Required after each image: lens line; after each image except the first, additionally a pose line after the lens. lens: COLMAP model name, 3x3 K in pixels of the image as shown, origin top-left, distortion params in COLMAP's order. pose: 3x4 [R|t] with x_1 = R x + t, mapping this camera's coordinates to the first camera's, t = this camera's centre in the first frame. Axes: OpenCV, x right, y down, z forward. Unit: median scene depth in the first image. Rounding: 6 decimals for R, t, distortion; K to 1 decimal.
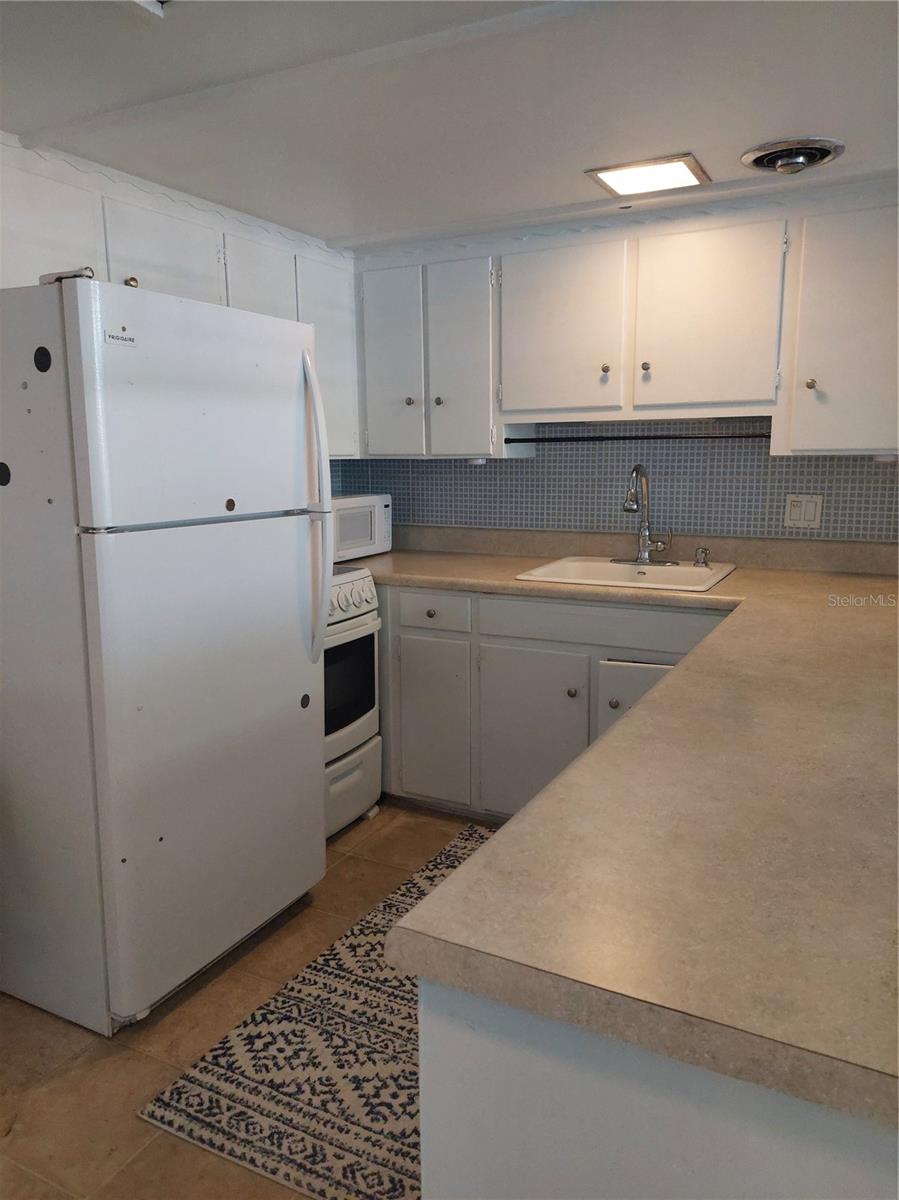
lens RADIAL K [[866.8, 0, 451.2], [0, 866.8, 596.3], [0, 0, 1]] dist [0.093943, -0.107559]
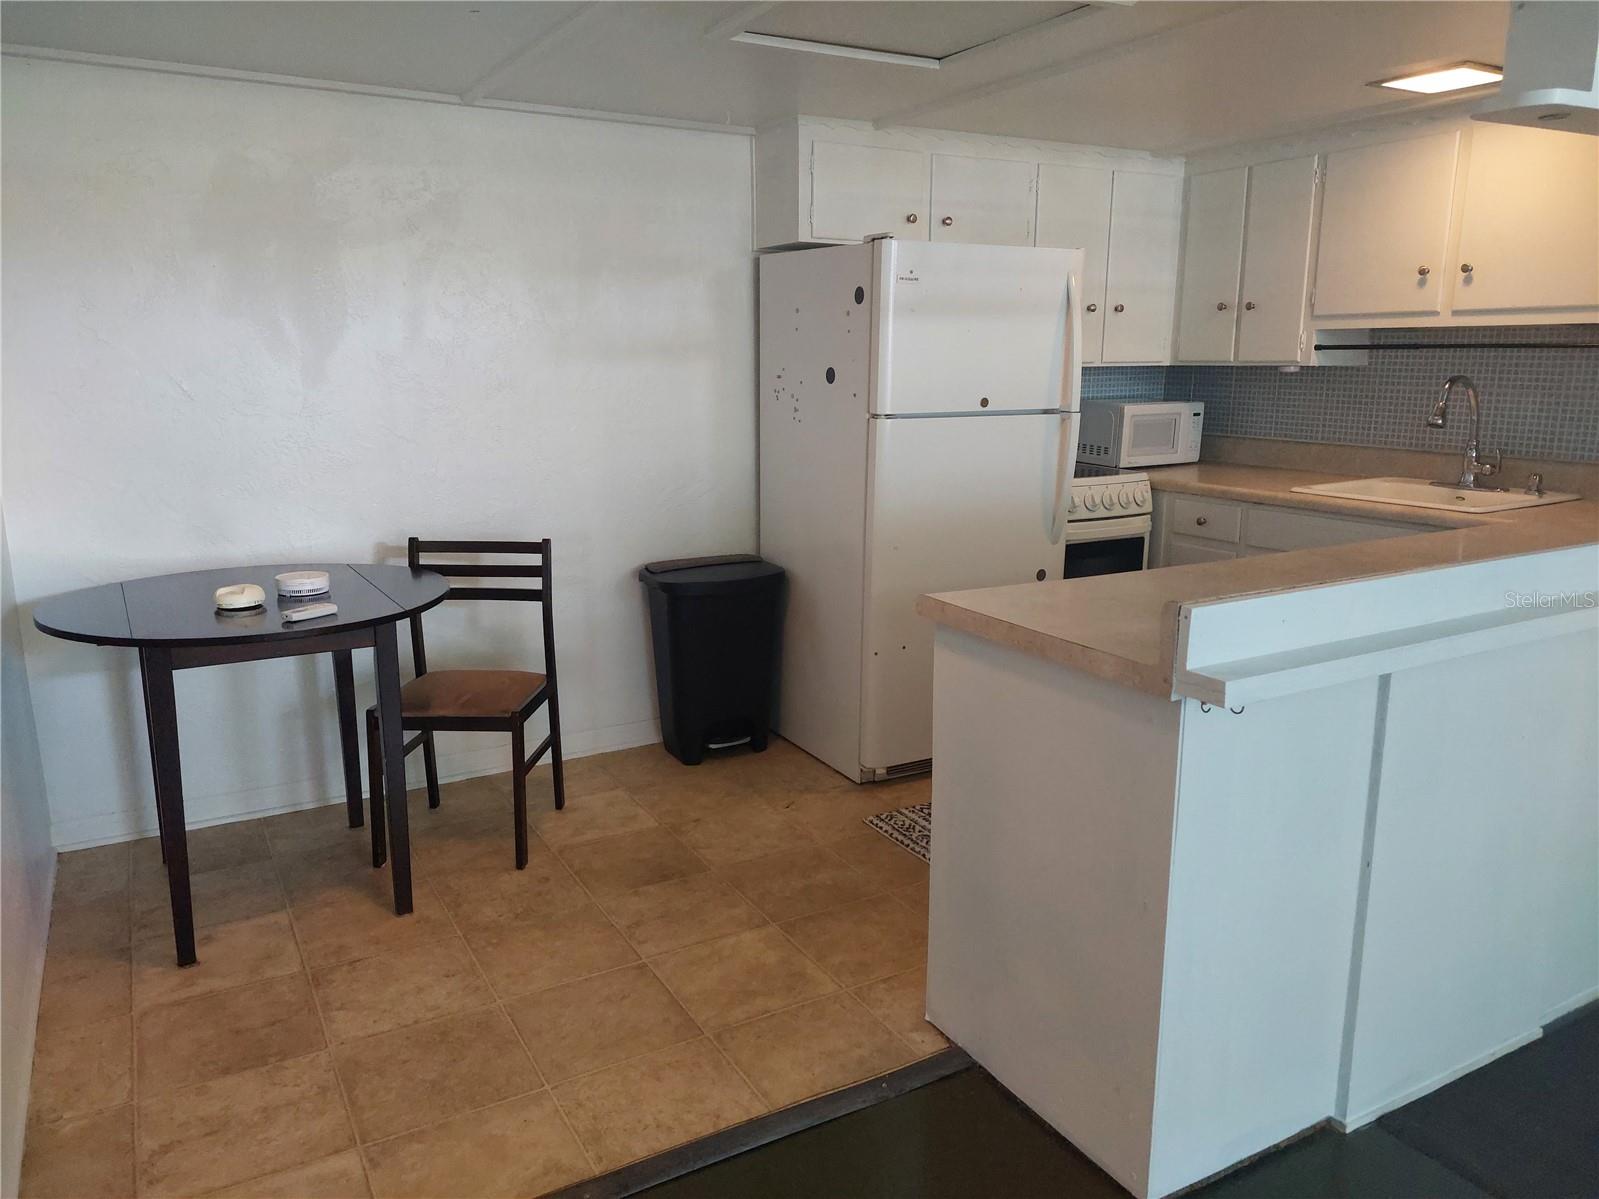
lens RADIAL K [[1155.0, 0, 789.9], [0, 1155.0, 596.1], [0, 0, 1]] dist [0.093943, -0.107559]
pose [[0.839635, 0.121714, -0.529338, 0.307673], [-0.098979, 0.992538, 0.071219, 0.057814], [0.534056, -0.007405, 0.845417, -0.406832]]
